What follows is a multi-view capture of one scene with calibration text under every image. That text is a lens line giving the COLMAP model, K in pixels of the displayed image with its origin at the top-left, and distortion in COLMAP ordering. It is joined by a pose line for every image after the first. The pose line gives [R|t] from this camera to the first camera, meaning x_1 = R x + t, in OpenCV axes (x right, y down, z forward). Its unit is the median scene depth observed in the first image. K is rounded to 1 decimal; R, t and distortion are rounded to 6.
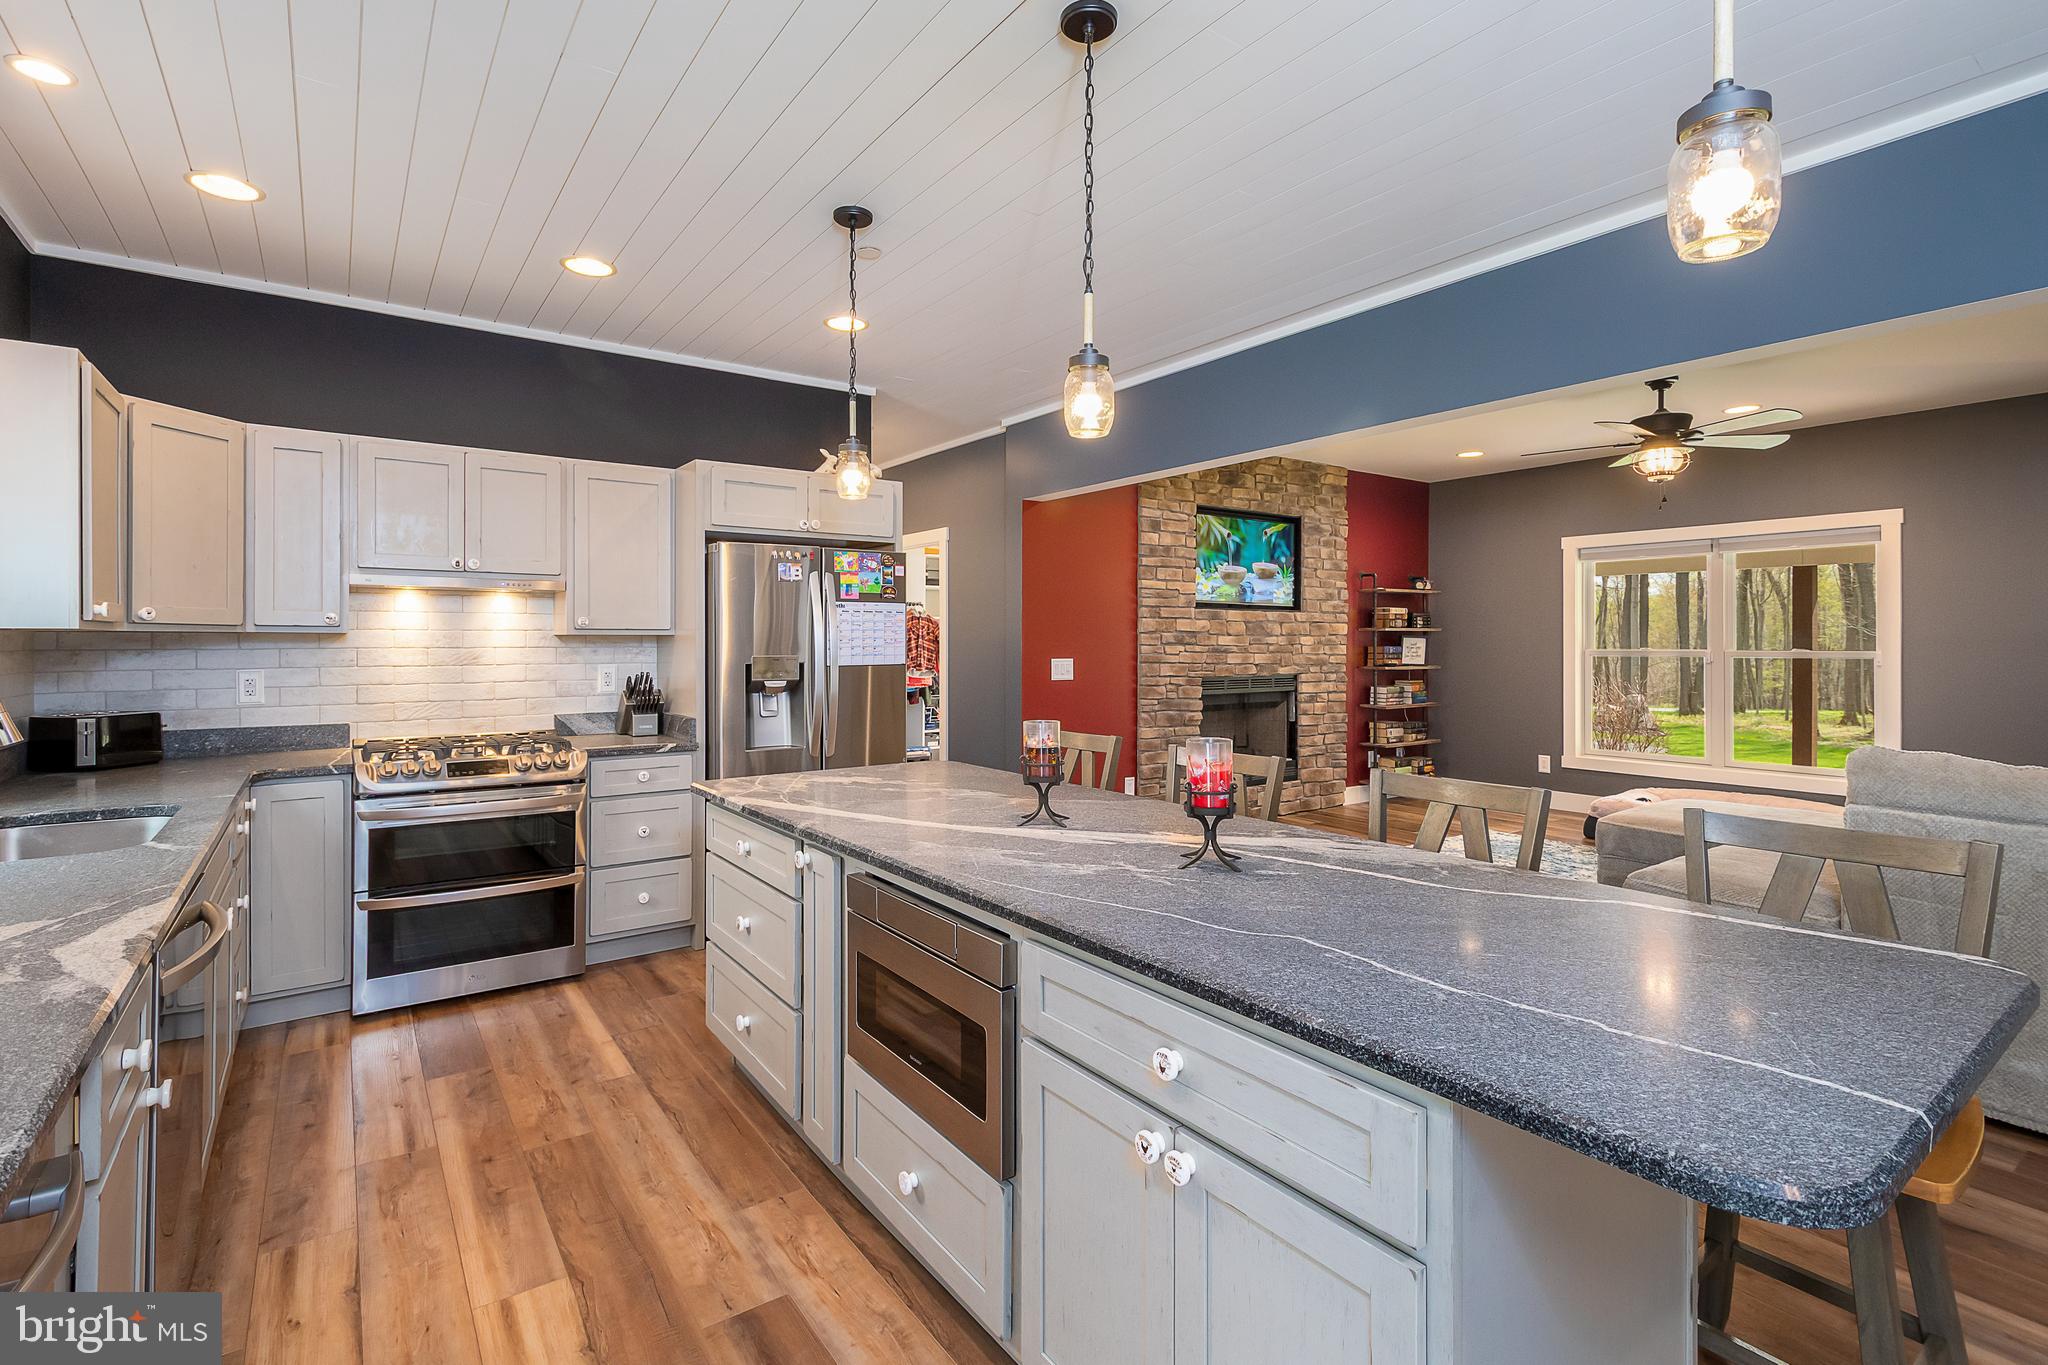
lens RADIAL K [[904.1, 0, 985.2], [0, 904.1, 644.9], [0, 0, 1]] dist [0.011681, -0.003627]
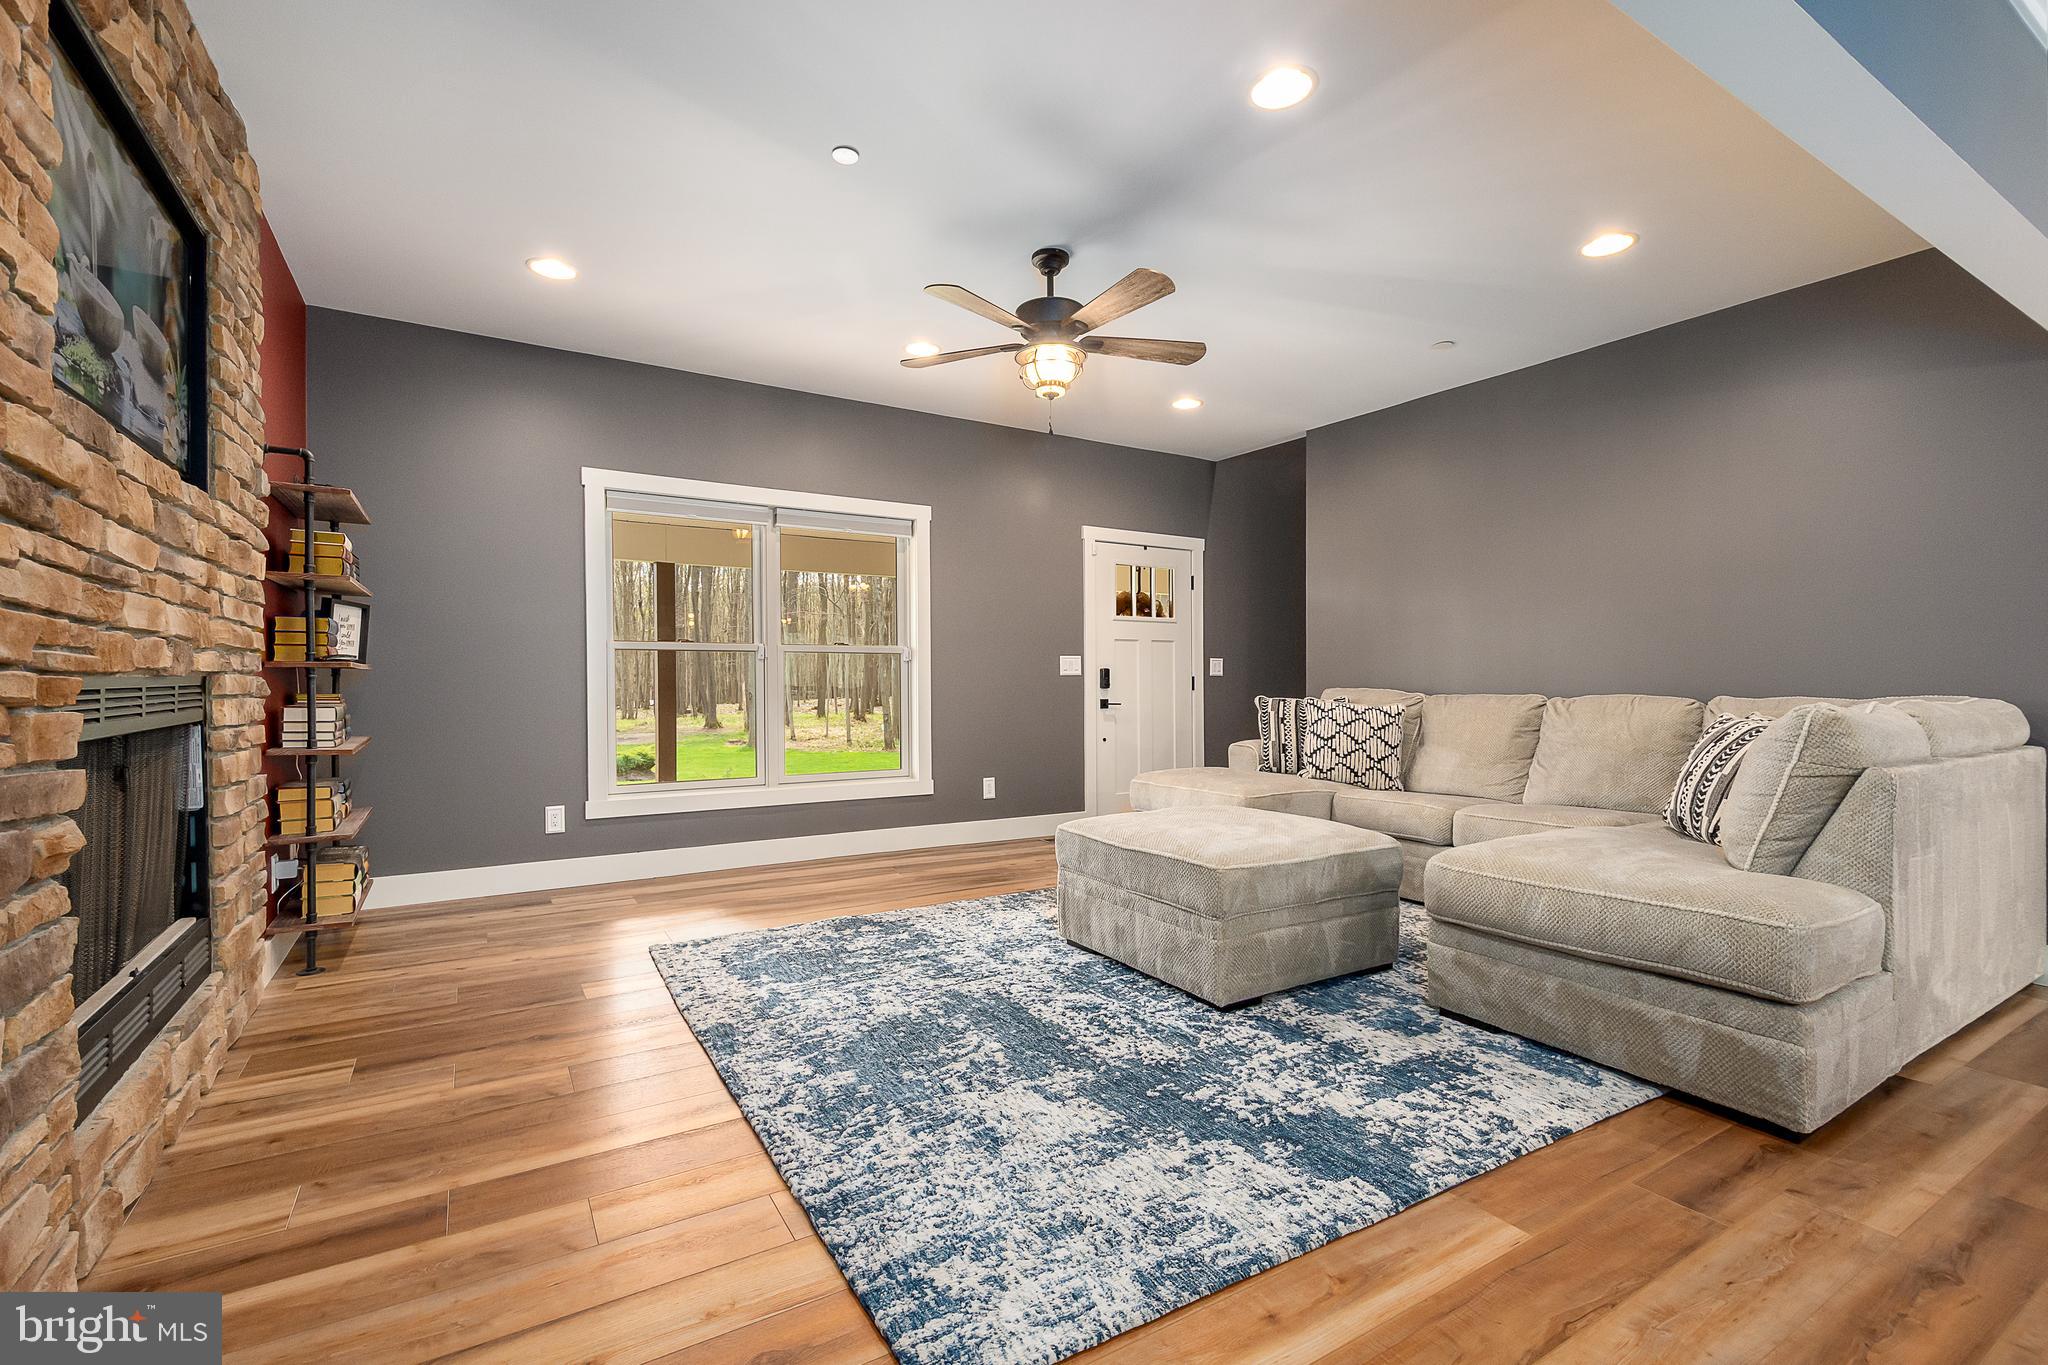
lens RADIAL K [[904.1, 0, 1026.1], [0, 904.1, 669.9], [0, 0, 1]] dist [0.011681, -0.003627]
pose [[0.067049, 0.006745, 0.997727, 0.008985], [-0.003723, 0.999972, -0.006510, 0.034836], [-0.997743, -0.003278, 0.067073, 0.726697]]
